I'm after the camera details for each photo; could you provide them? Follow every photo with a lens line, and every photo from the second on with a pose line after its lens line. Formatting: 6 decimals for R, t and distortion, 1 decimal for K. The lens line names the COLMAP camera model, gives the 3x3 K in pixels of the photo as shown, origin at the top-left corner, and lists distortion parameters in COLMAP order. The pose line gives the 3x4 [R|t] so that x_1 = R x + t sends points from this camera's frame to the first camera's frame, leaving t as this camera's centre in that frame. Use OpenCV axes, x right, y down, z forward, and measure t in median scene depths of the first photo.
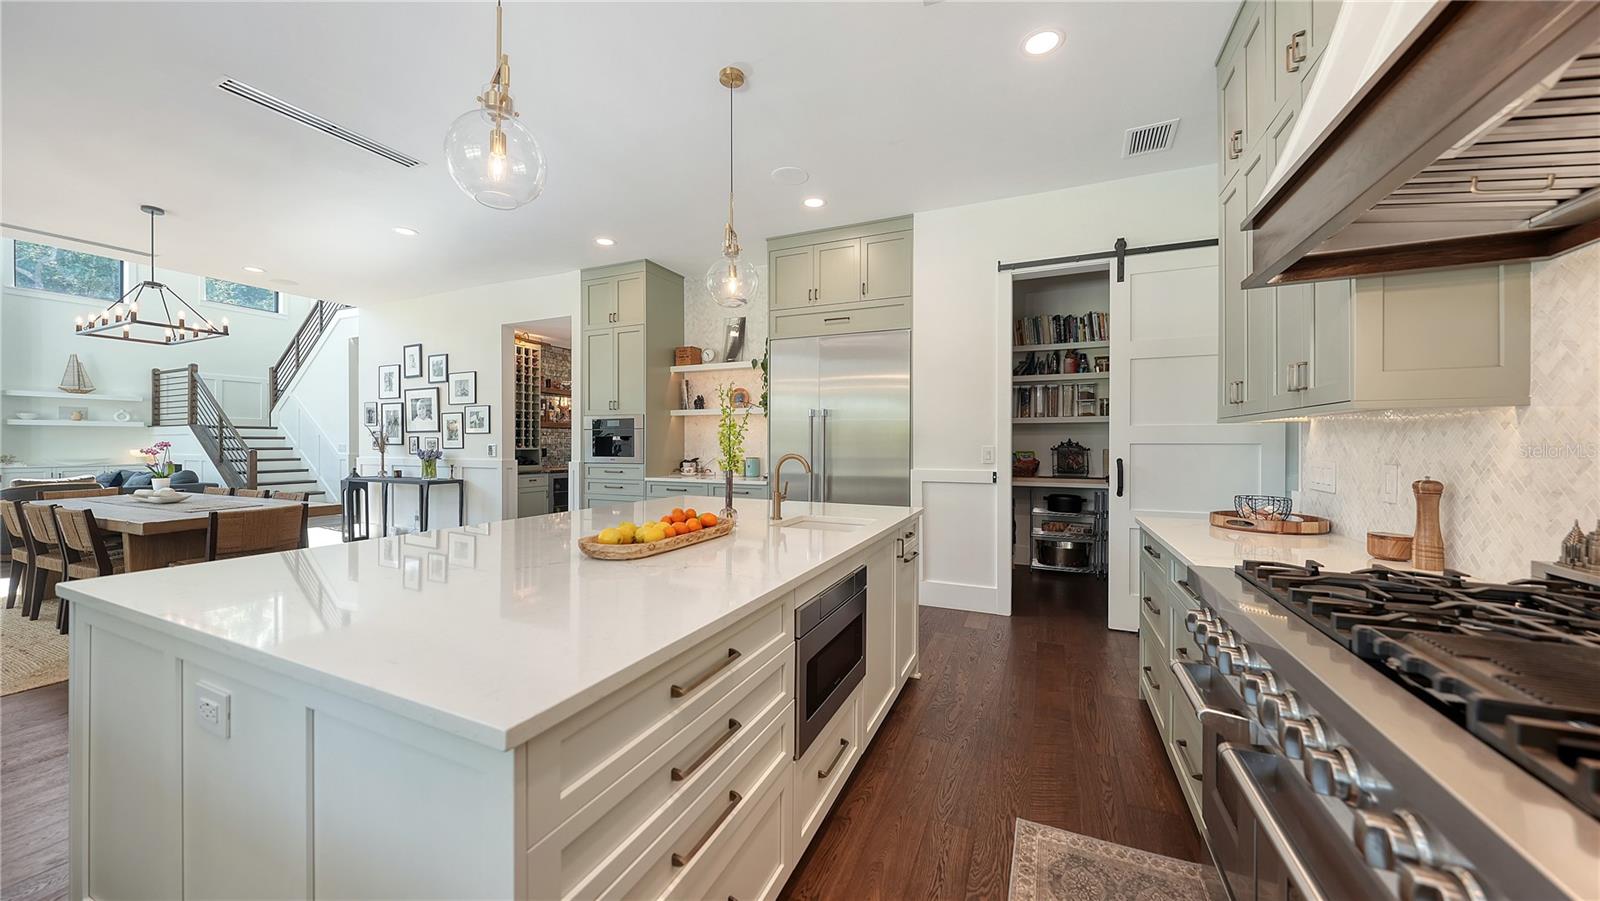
lens RADIAL K [[558.2, 0, 801.1], [0, 558.2, 448.7], [0, 0, 1]] dist [0.007550, -0.000136]
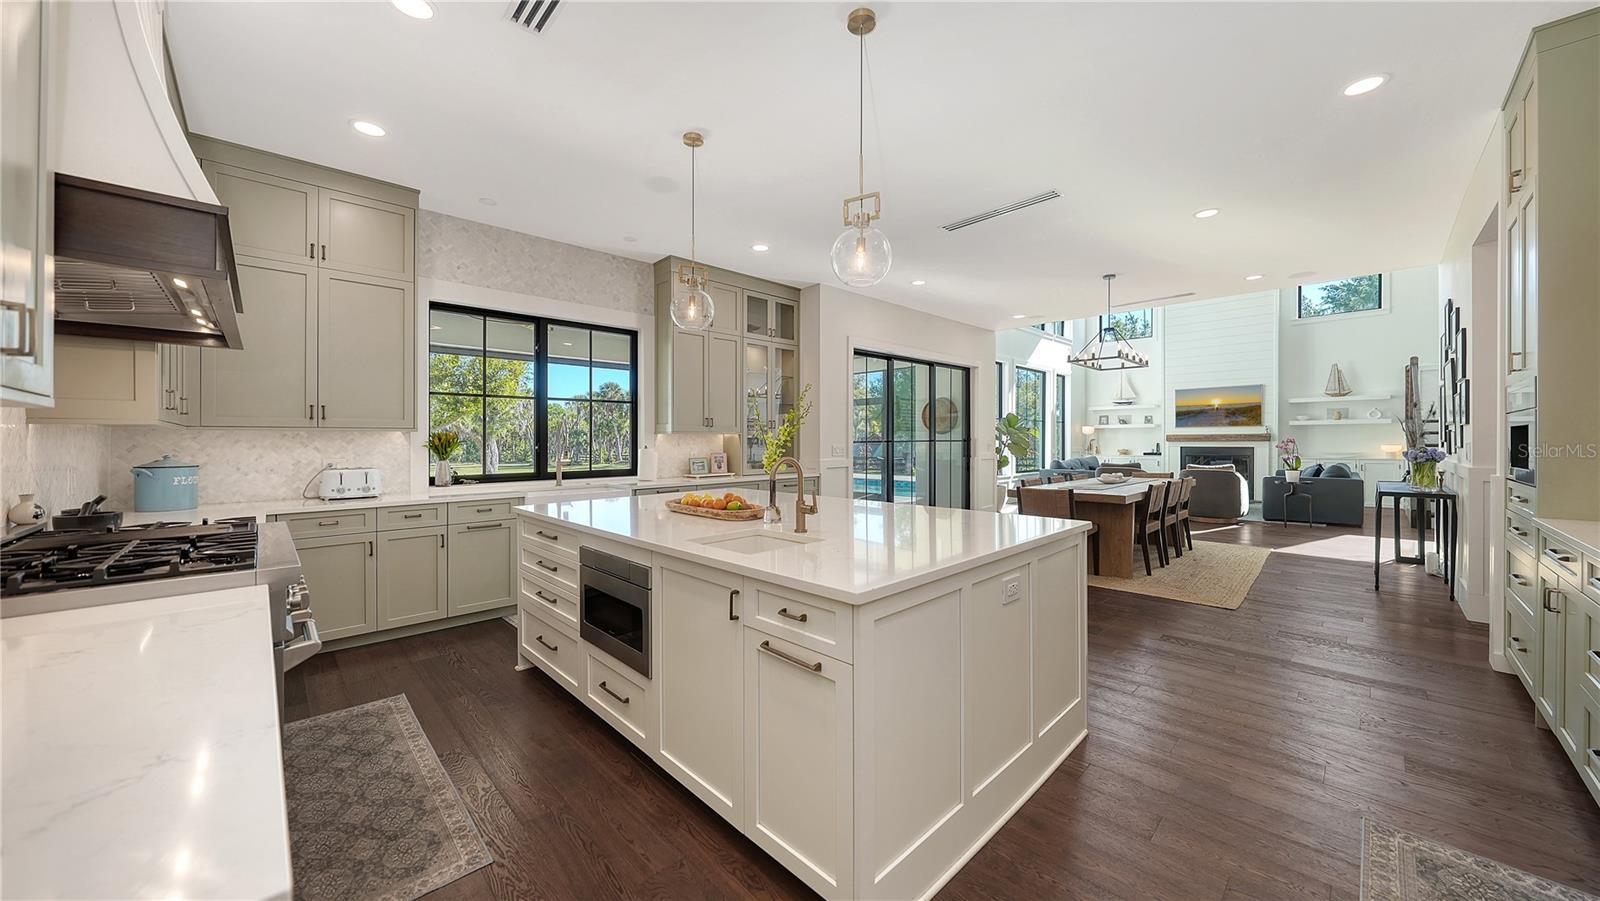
lens RADIAL K [[558.2, 0, 792.9], [0, 558.2, 442.6], [0, 0, 1]] dist [0.007550, -0.000136]
pose [[-0.383412, 0.002838, -0.923573, 0.227829], [-0.002947, 0.999986, 0.004296, -0.004411], [0.923573, 0.004368, -0.383399, 0.394192]]
